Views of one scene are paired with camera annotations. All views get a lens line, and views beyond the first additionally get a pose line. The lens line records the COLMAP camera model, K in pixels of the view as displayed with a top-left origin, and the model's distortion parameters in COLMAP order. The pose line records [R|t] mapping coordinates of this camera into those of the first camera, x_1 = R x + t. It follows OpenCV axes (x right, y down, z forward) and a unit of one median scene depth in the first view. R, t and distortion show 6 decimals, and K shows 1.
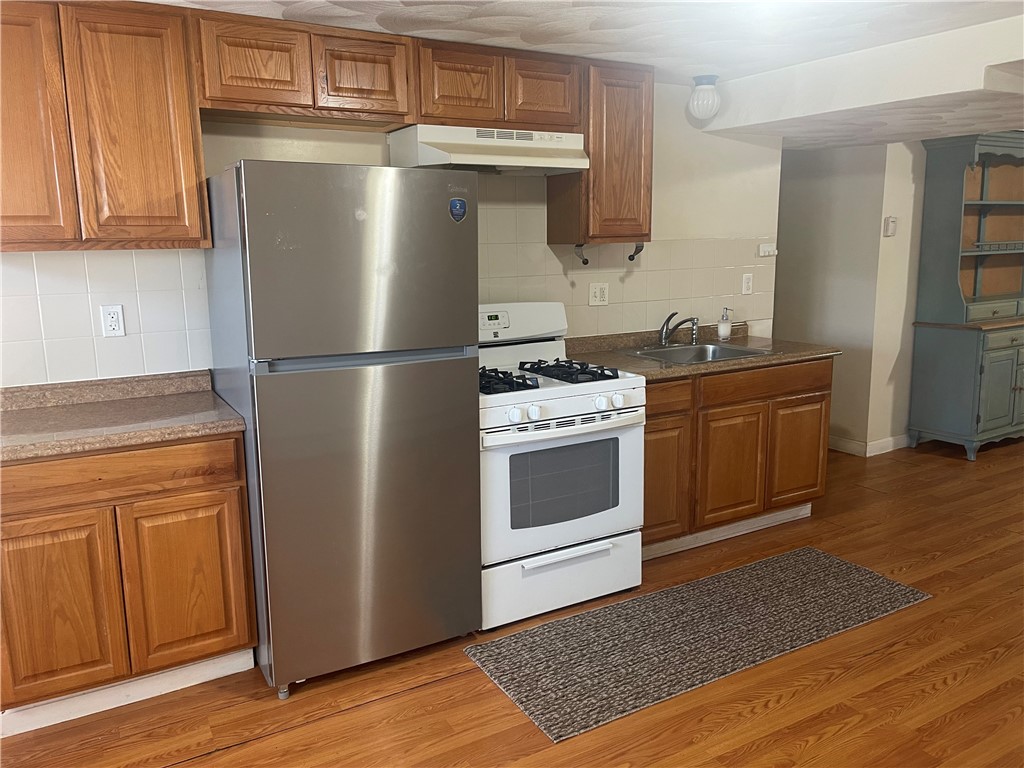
lens RADIAL K [[760.0, 0, 512.0], [0, 760.0, 384.0], [0, 0, 1]] dist [0.078000, -0.088349]
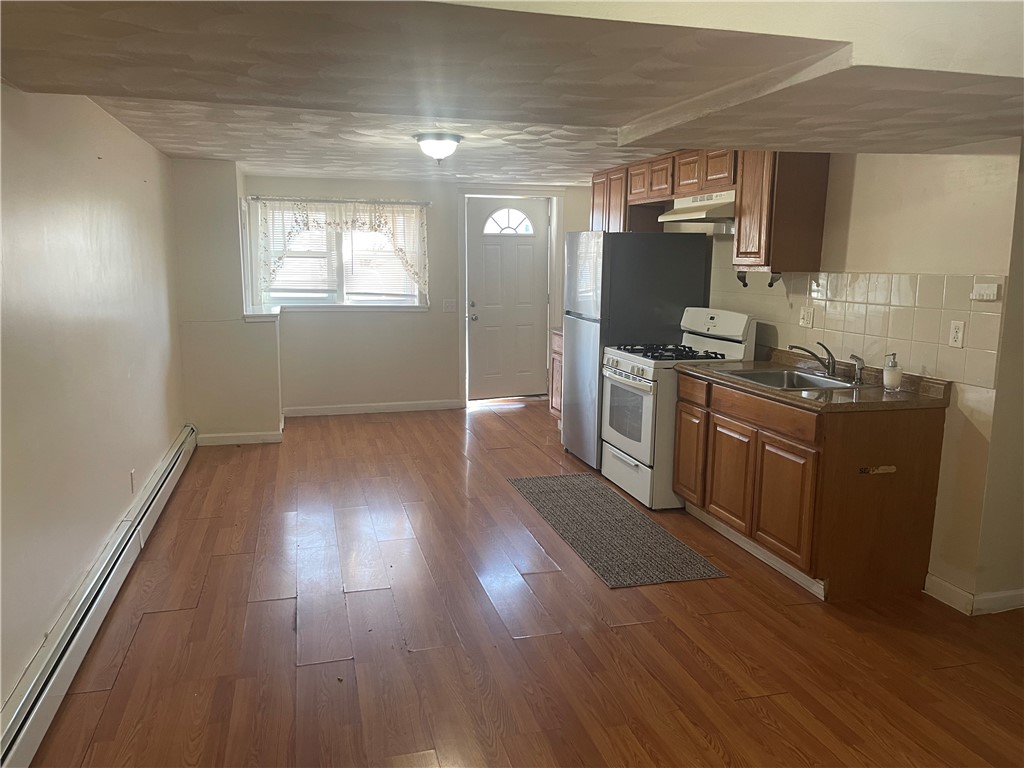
lens RADIAL K [[760.0, 0, 512.0], [0, 760.0, 384.0], [0, 0, 1]] dist [0.078000, -0.088349]
pose [[-0.232466, 0.174003, -0.956913, 1.360808], [-0.189962, 0.956795, 0.220130, -0.197015], [0.953873, 0.232950, -0.189368, 0.851781]]
